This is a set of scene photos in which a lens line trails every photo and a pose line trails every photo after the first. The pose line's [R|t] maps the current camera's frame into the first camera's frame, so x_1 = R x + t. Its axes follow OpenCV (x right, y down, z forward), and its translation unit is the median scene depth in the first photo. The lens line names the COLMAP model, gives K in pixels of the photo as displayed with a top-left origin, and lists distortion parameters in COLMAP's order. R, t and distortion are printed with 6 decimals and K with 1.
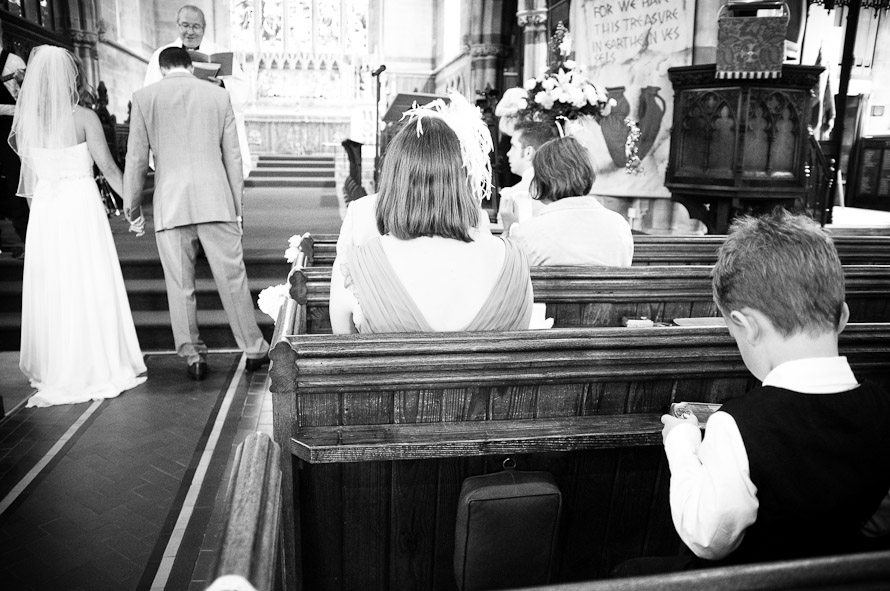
lens RADIAL K [[696.8, 0, 446.0], [0, 696.8, 294.5], [0, 0, 1]] dist [-0.072738, 0.007510]
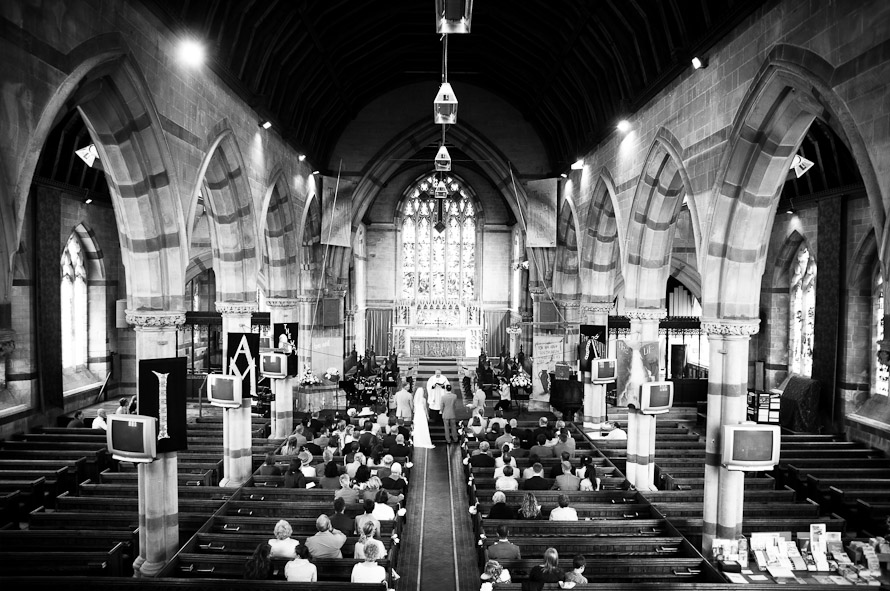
lens RADIAL K [[696.8, 0, 442.8], [0, 696.8, 295.8], [0, 0, 1]] dist [-0.072738, 0.007510]
pose [[0.987511, -0.008884, -0.157299, 0.134152], [-0.020767, 0.982357, -0.185858, -0.005550], [0.156175, 0.186804, 0.969904, -1.134074]]
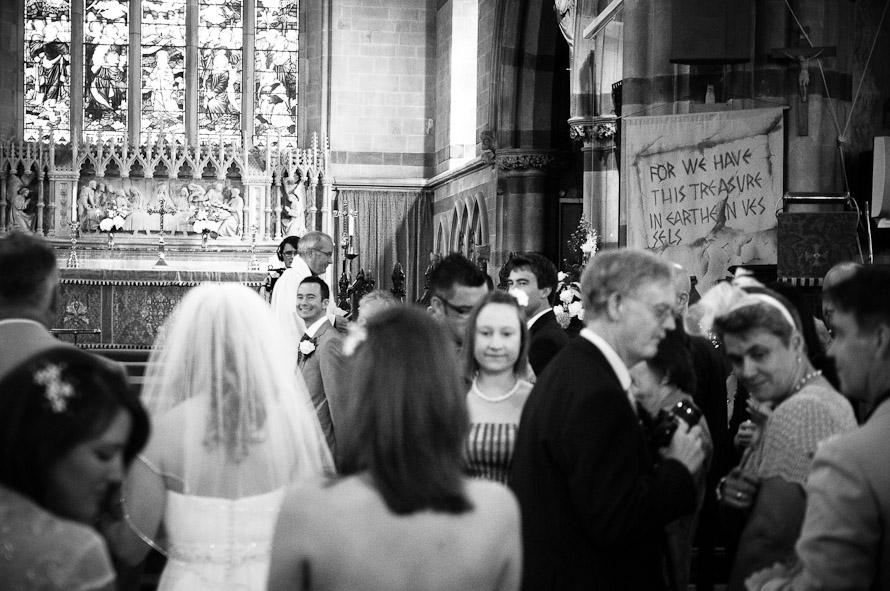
lens RADIAL K [[1831.0, 0, 445.1], [0, 1831.0, 296.4], [0, 0, 1]] dist [0.114616, 0.000000]
pose [[0.999910, -0.006866, -0.011550, 0.011422], [0.004323, 0.978267, -0.207305, 0.047532], [0.012722, 0.207237, 0.978208, -0.377954]]
